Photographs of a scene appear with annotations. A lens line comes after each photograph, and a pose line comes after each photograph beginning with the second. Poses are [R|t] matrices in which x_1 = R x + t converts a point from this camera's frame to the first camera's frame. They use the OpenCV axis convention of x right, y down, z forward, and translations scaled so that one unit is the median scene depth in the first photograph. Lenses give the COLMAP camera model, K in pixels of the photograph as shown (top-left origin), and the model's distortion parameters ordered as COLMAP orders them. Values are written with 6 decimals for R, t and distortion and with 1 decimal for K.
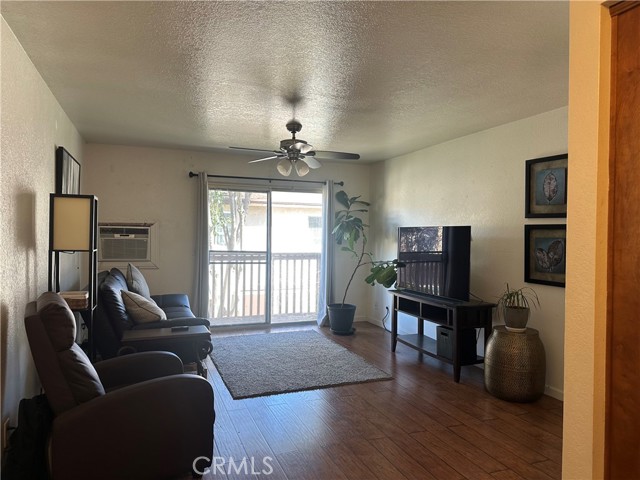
lens RADIAL K [[447.6, 0, 321.7], [0, 447.6, 239.2], [0, 0, 1]] dist [0.035581, -0.031273]
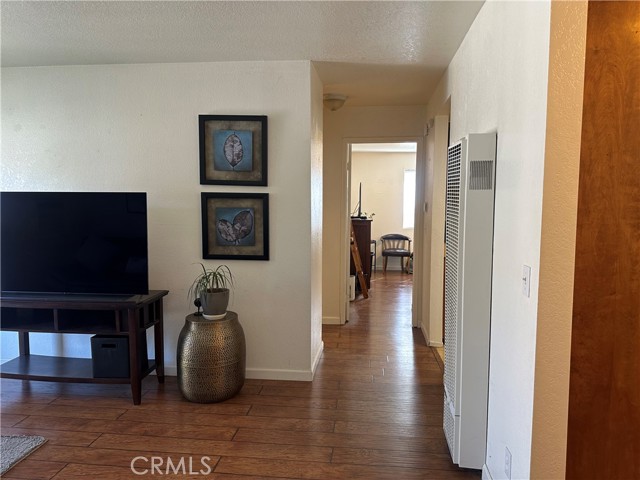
lens RADIAL K [[447.6, 0, 320.3], [0, 447.6, 237.0], [0, 0, 1]] dist [0.035581, -0.031273]
pose [[0.453722, -0.074535, 0.888021, -0.213606], [0.007479, 0.996779, 0.079842, -0.014541], [-0.891112, -0.029585, 0.452818, 0.431985]]
